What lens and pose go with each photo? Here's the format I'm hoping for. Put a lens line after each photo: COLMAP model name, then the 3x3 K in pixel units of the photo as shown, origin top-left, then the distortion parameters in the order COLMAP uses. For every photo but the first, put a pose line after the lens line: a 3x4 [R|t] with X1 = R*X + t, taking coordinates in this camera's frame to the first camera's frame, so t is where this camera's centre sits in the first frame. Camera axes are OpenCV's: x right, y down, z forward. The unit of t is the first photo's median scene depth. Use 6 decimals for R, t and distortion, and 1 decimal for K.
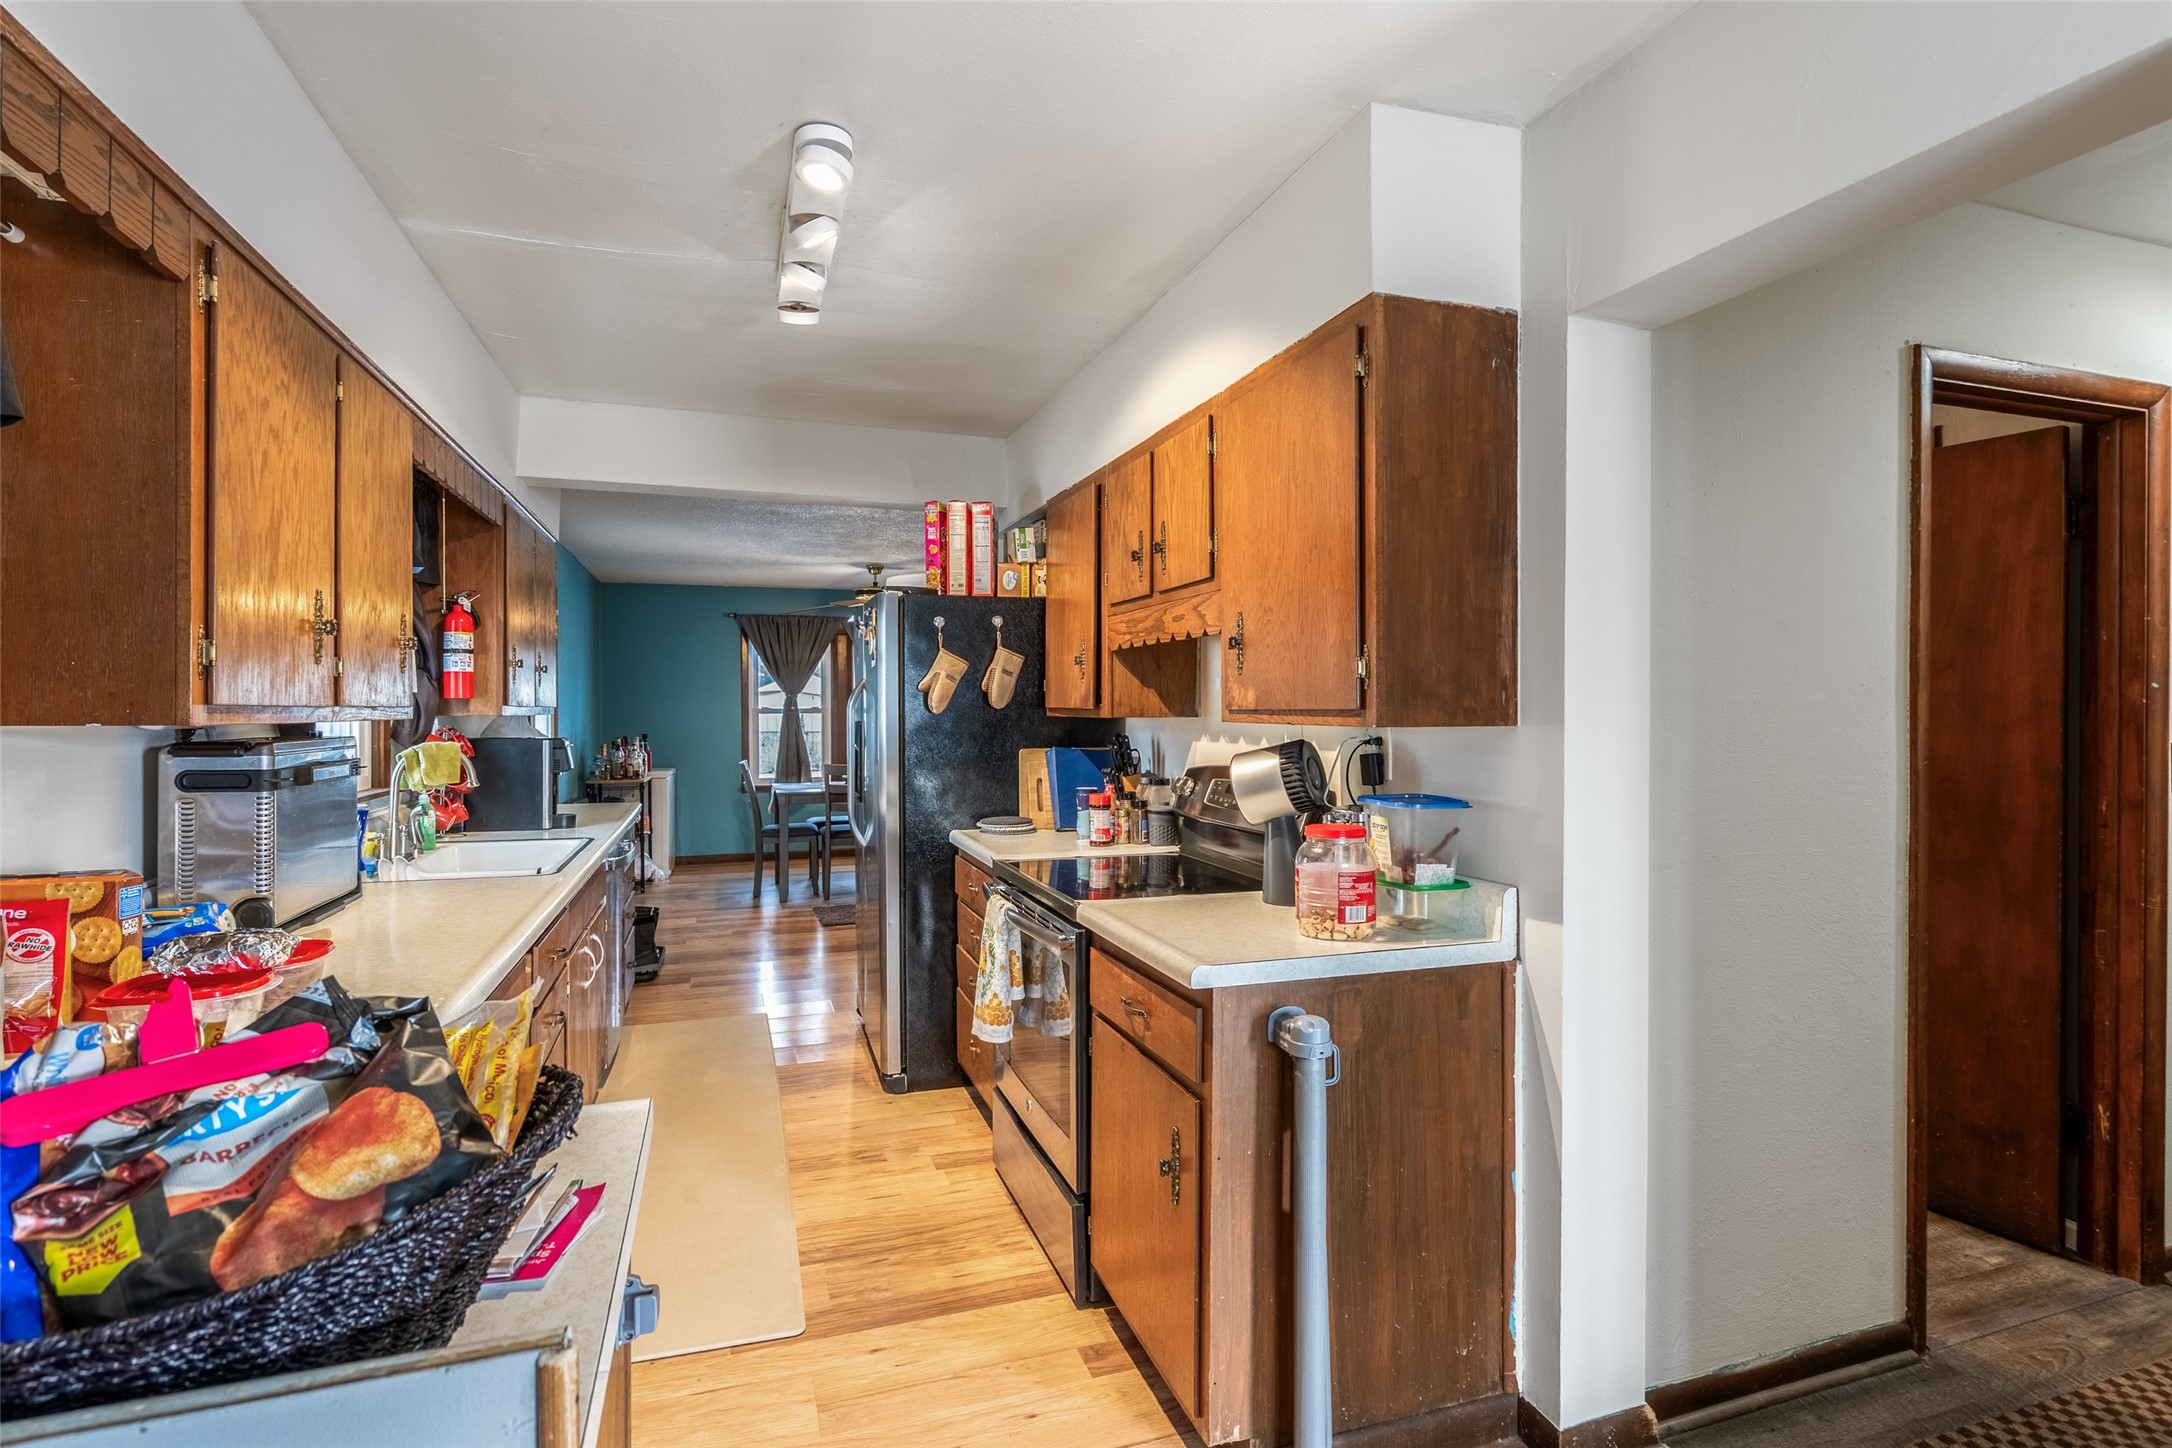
lens RADIAL K [[1014.2, 0, 1152.0], [0, 1014.2, 715.1], [0, 0, 1]] dist [-0.008142, 0.005018]
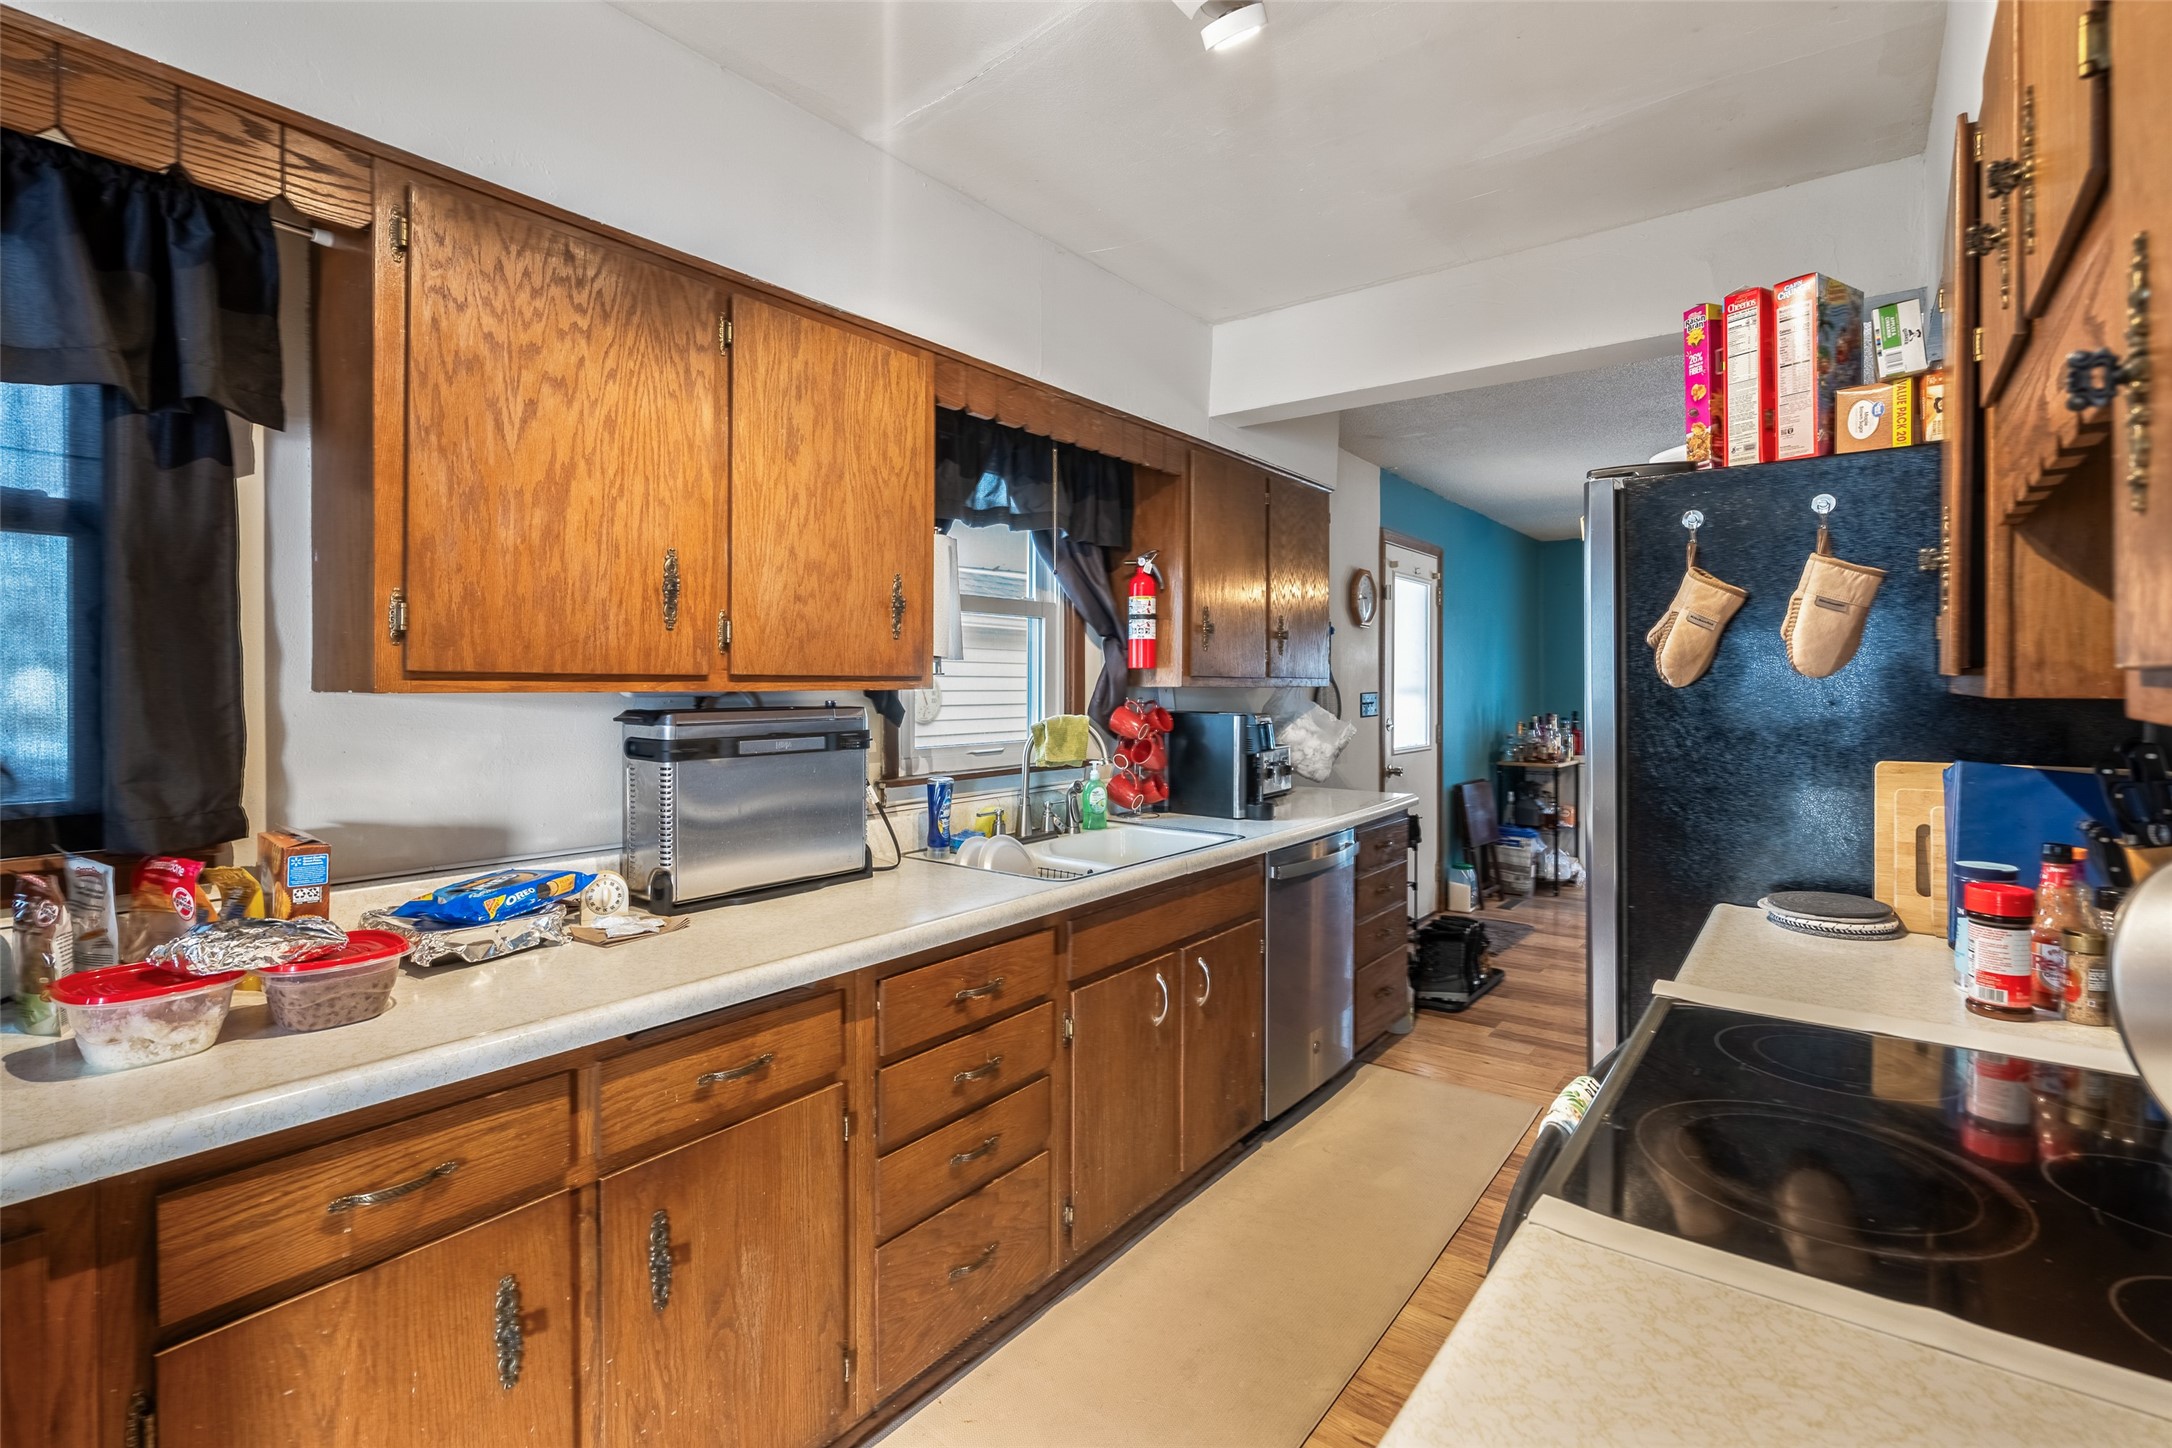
lens RADIAL K [[1062.1, 0, 1082.9], [0, 1062.1, 681.0], [0, 0, 1]] dist [-0.003283, -0.000127]
pose [[0.525820, -0.000979, -0.850595, 0.142542], [-0.005901, 0.999971, -0.004798, 0.000164], [0.850575, 0.007542, 0.525799, 0.573331]]
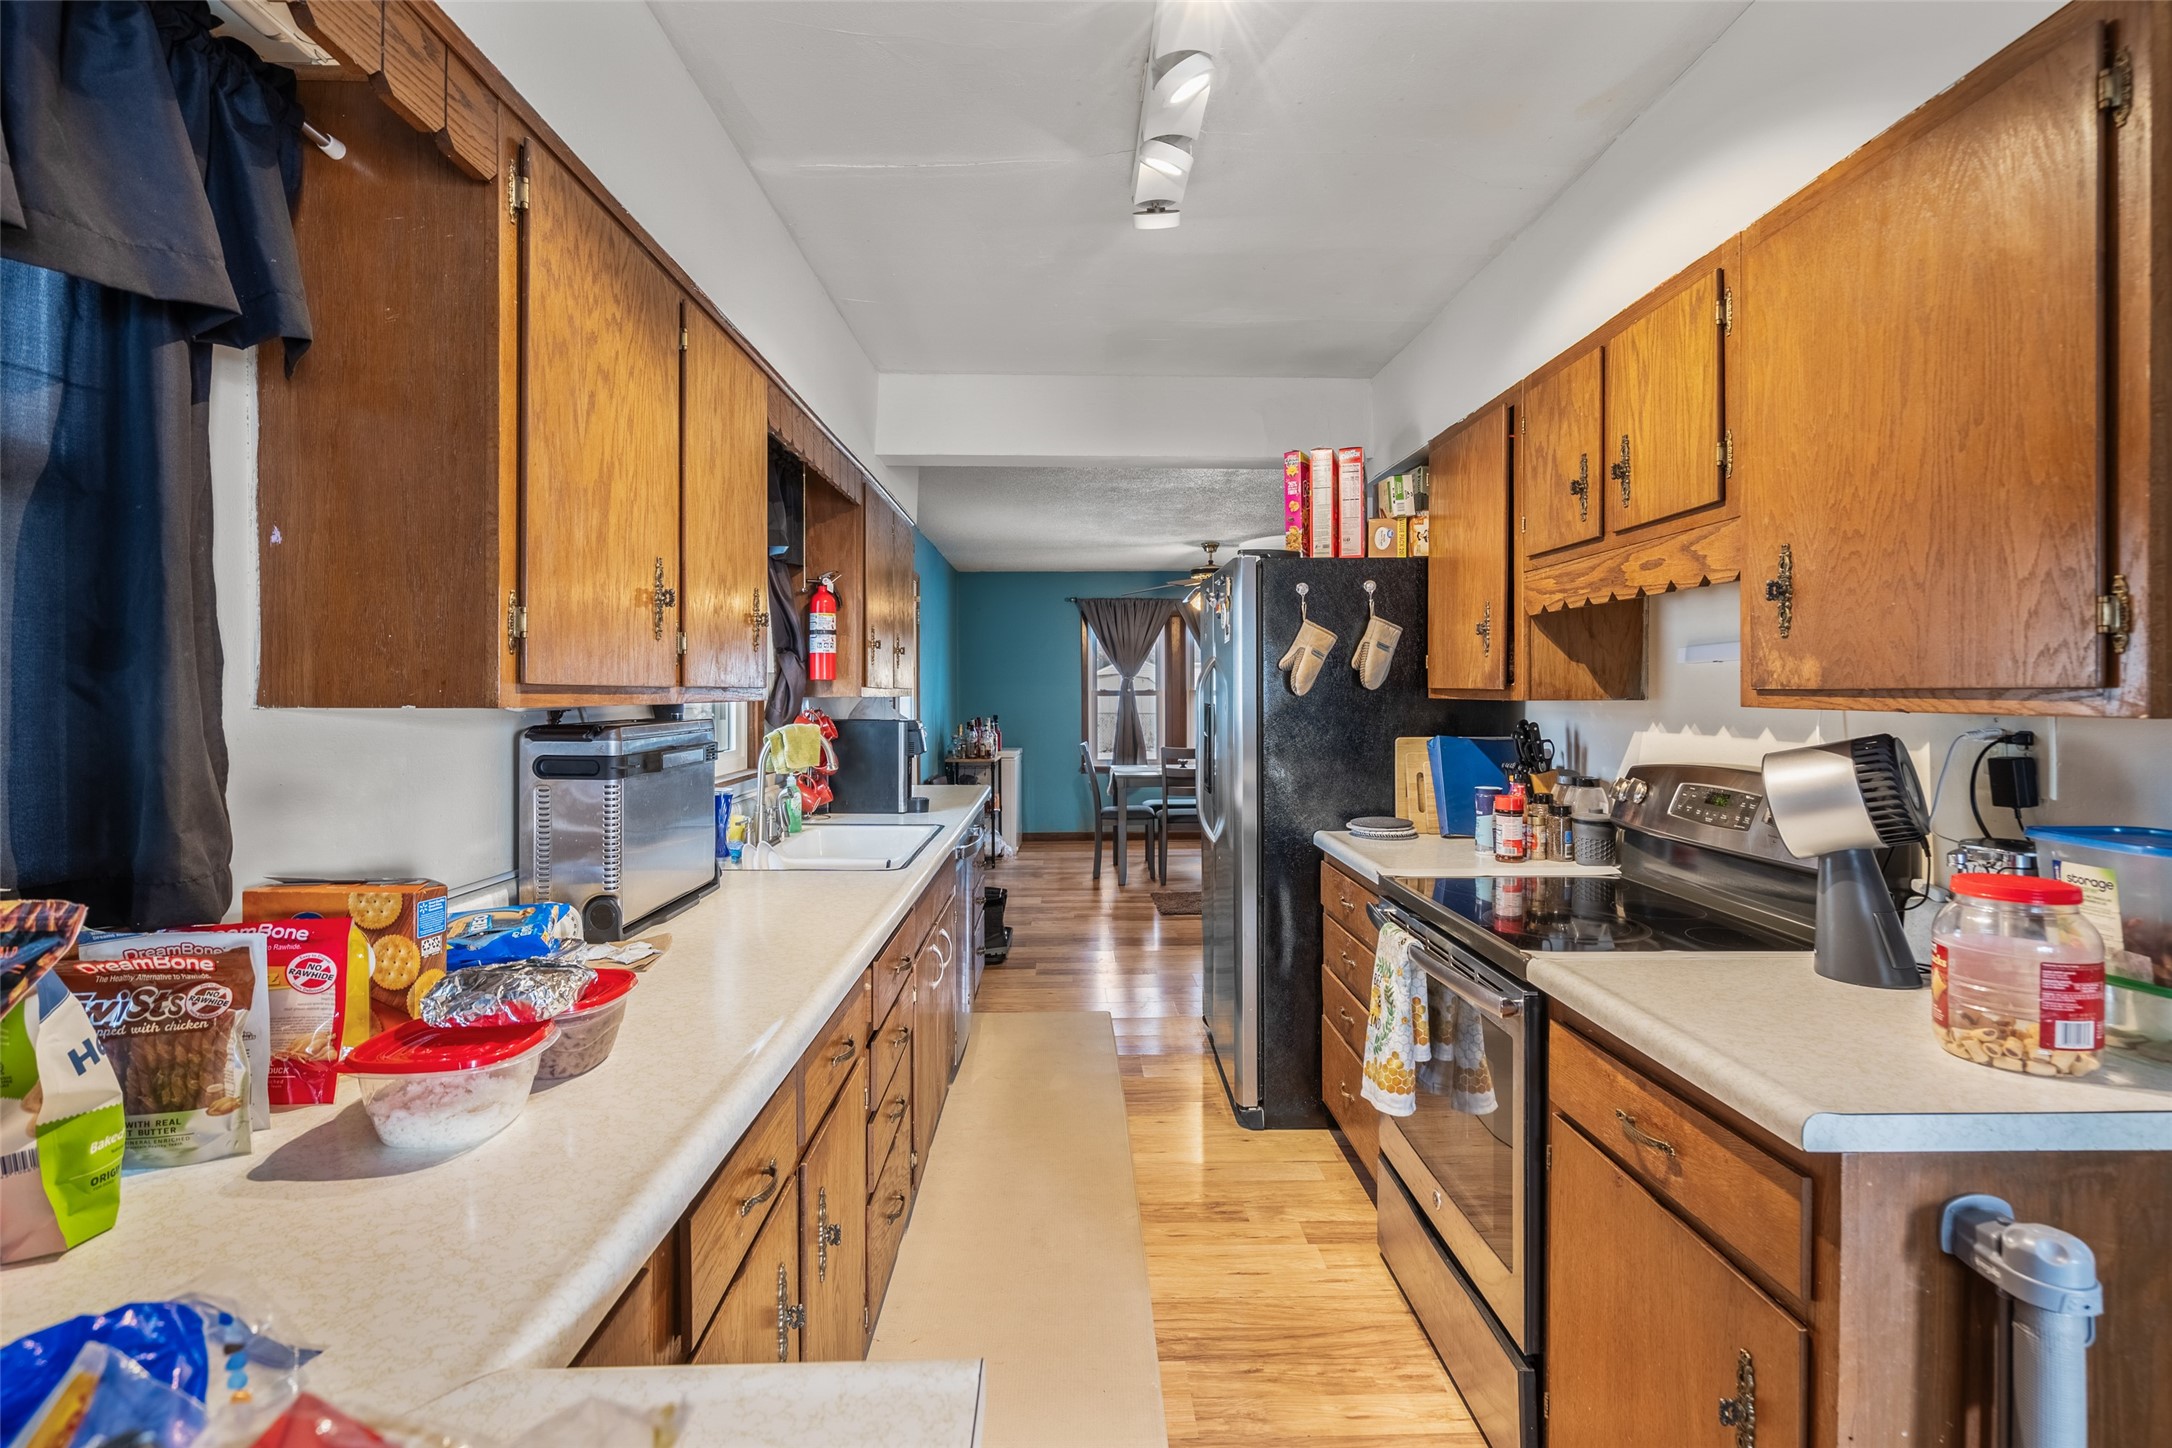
lens RADIAL K [[1010.0, 0, 1158.3], [0, 1010.0, 698.7], [0, 0, 1]] dist [0.001341, 0.000488]
pose [[0.953456, 0.001397, -0.301528, -0.092344], [-0.001000, 0.999998, 0.001472, 0.000374], [0.301529, -0.001102, 0.953456, 0.196532]]
